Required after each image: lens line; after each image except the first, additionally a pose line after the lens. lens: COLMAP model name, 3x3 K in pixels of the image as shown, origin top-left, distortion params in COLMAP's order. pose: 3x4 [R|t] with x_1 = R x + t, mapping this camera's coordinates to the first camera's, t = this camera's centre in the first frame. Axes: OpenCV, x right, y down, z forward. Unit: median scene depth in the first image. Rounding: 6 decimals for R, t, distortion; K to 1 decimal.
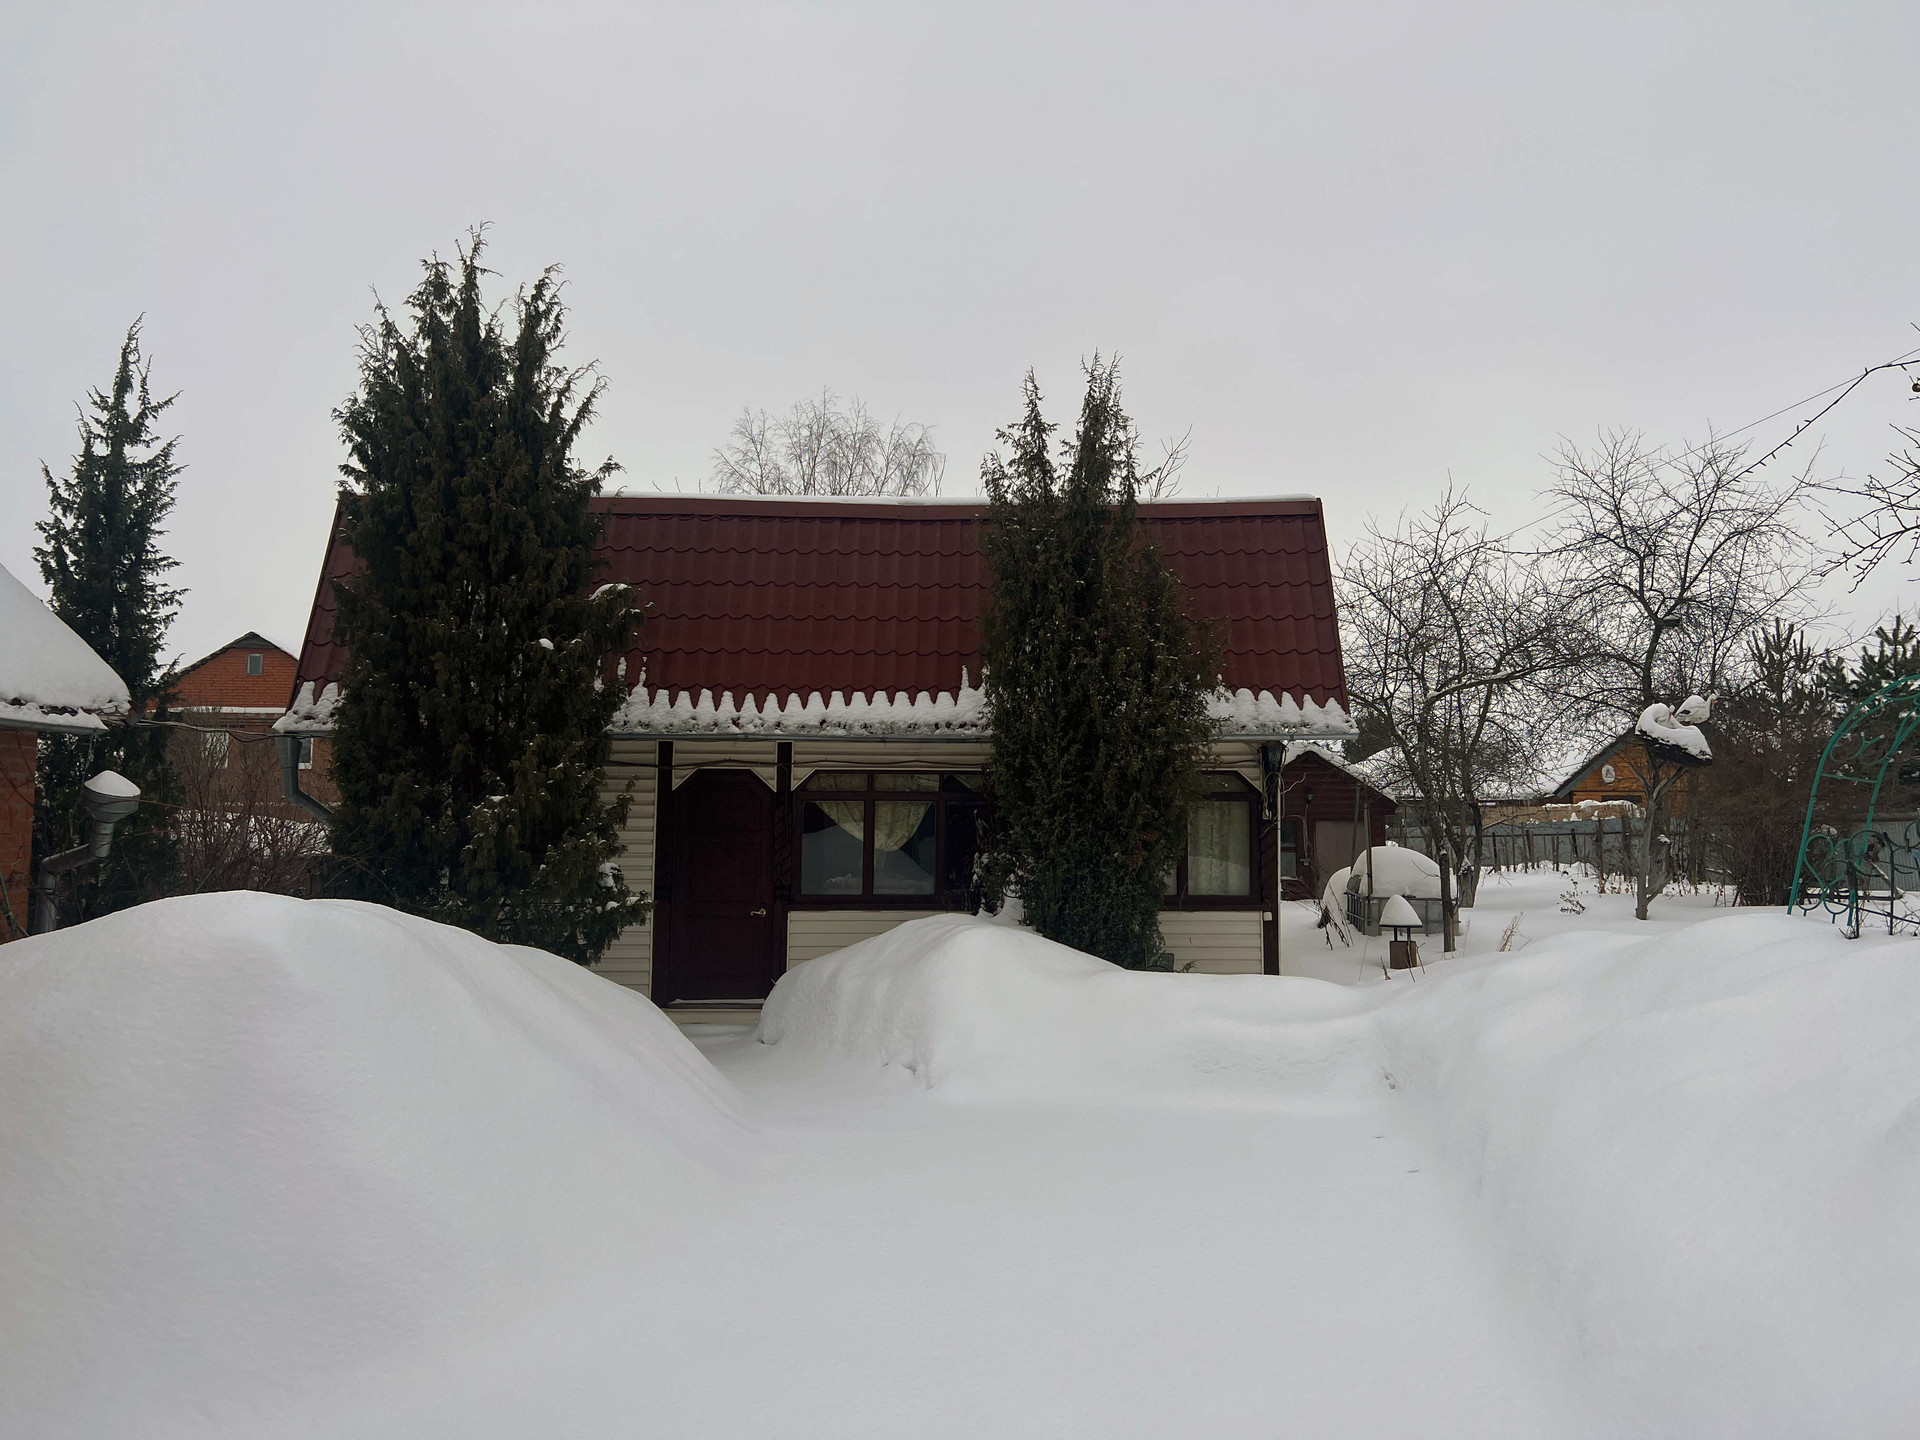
lens RADIAL K [[1424.3, 0, 983.0], [0, 1424.3, 724.8], [0, 0, 1]] dist [0.067624, -0.081299]
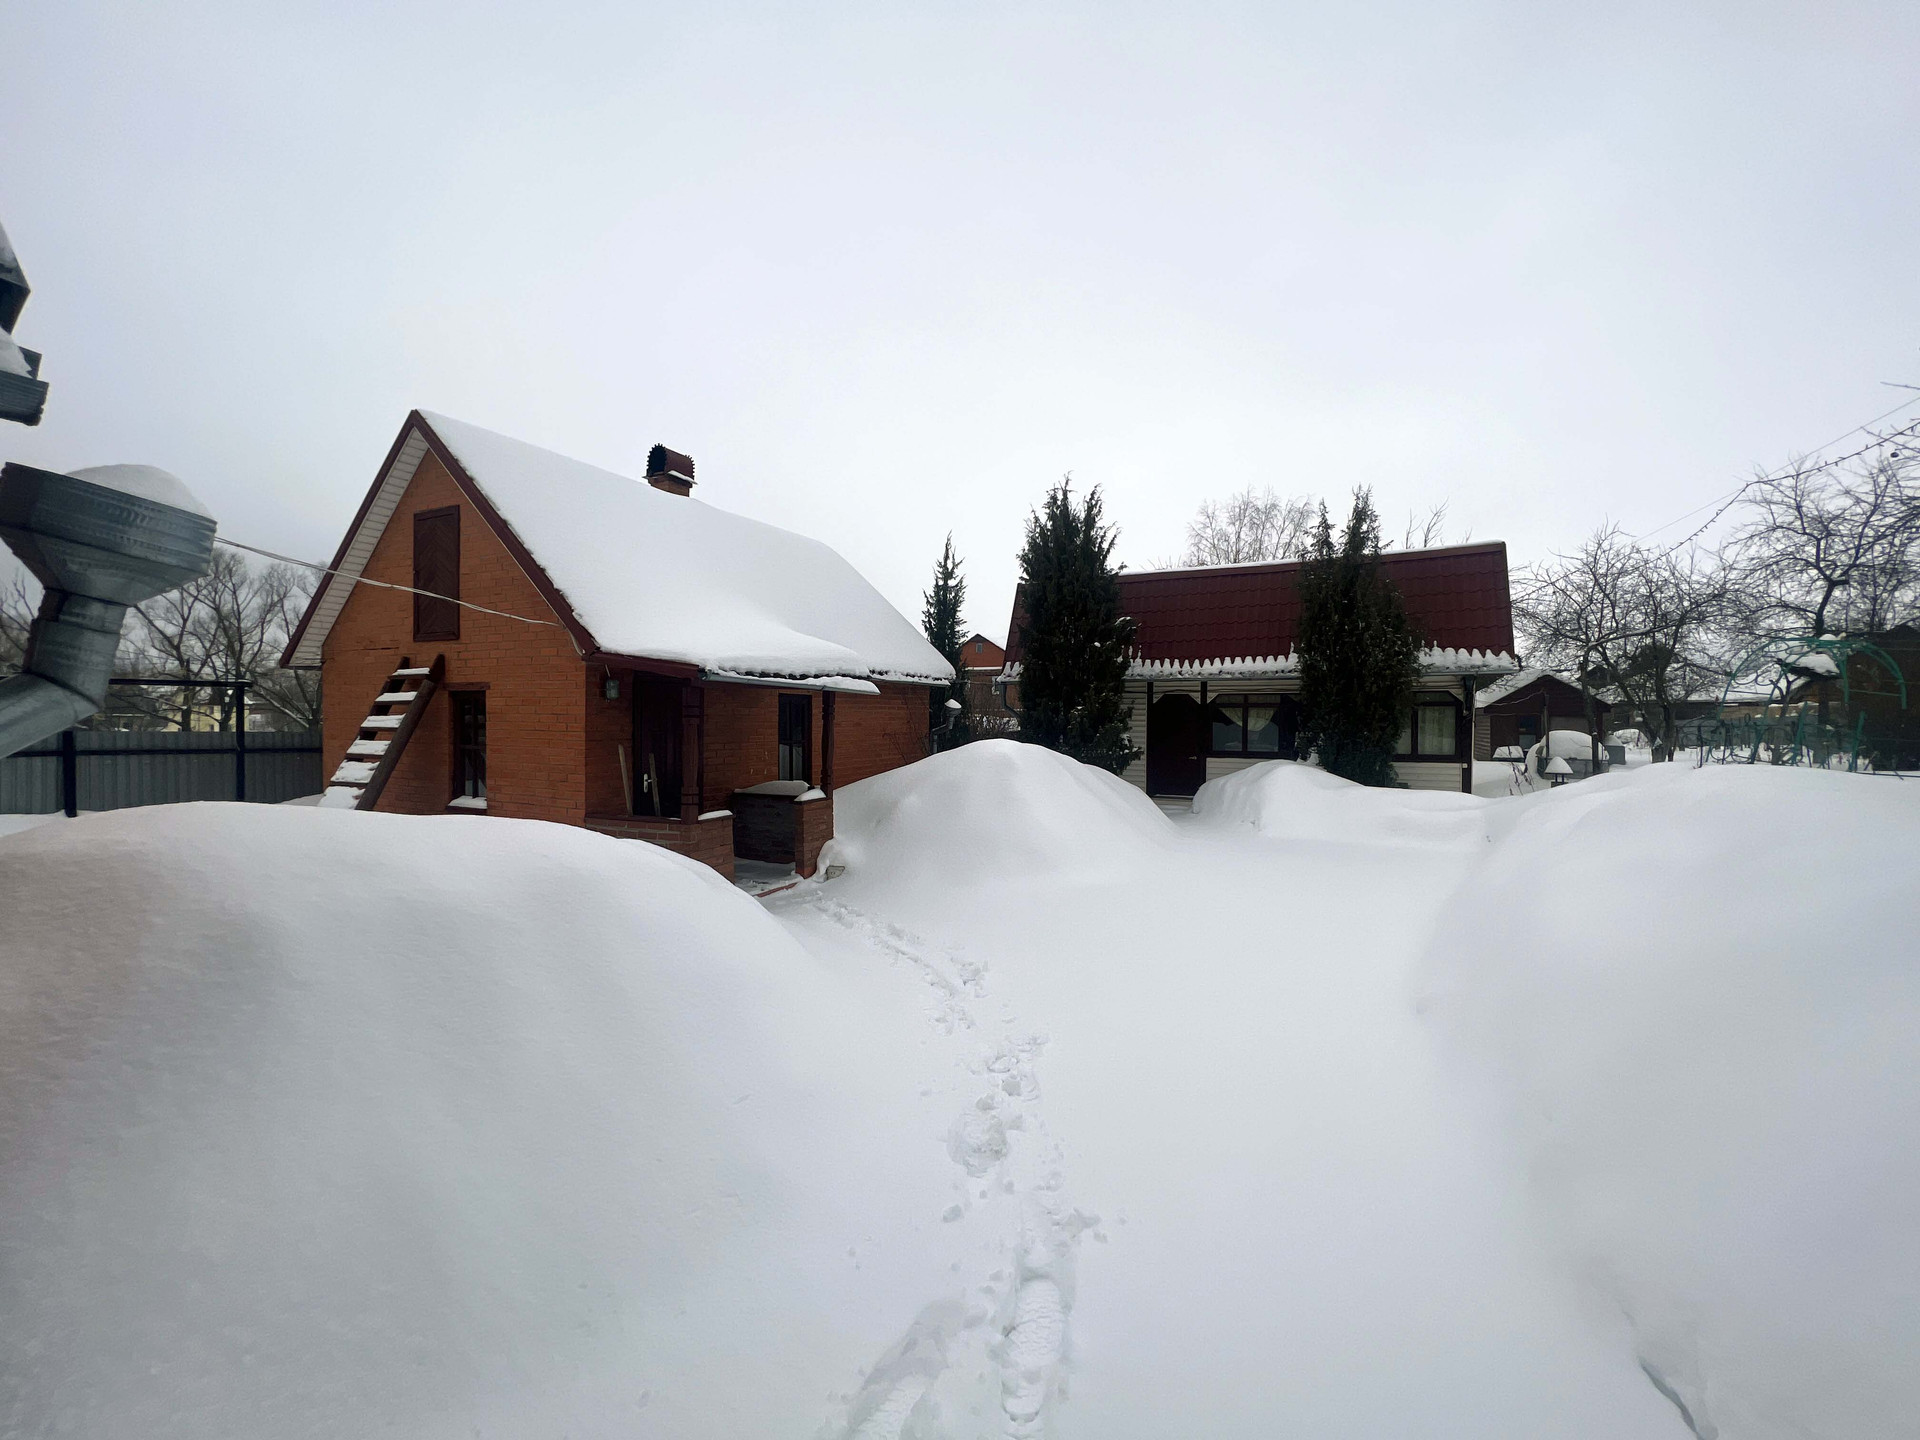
lens RADIAL K [[781.7, 0, 960.0], [0, 781.7, 720.0], [0, 0, 1]] dist [0.005546, 0.000238]
pose [[0.884519, 0.000137, -0.466504, 0.098328], [0.032192, 0.997598, 0.061331, -0.015310], [0.465392, -0.069266, 0.882390, -0.263716]]
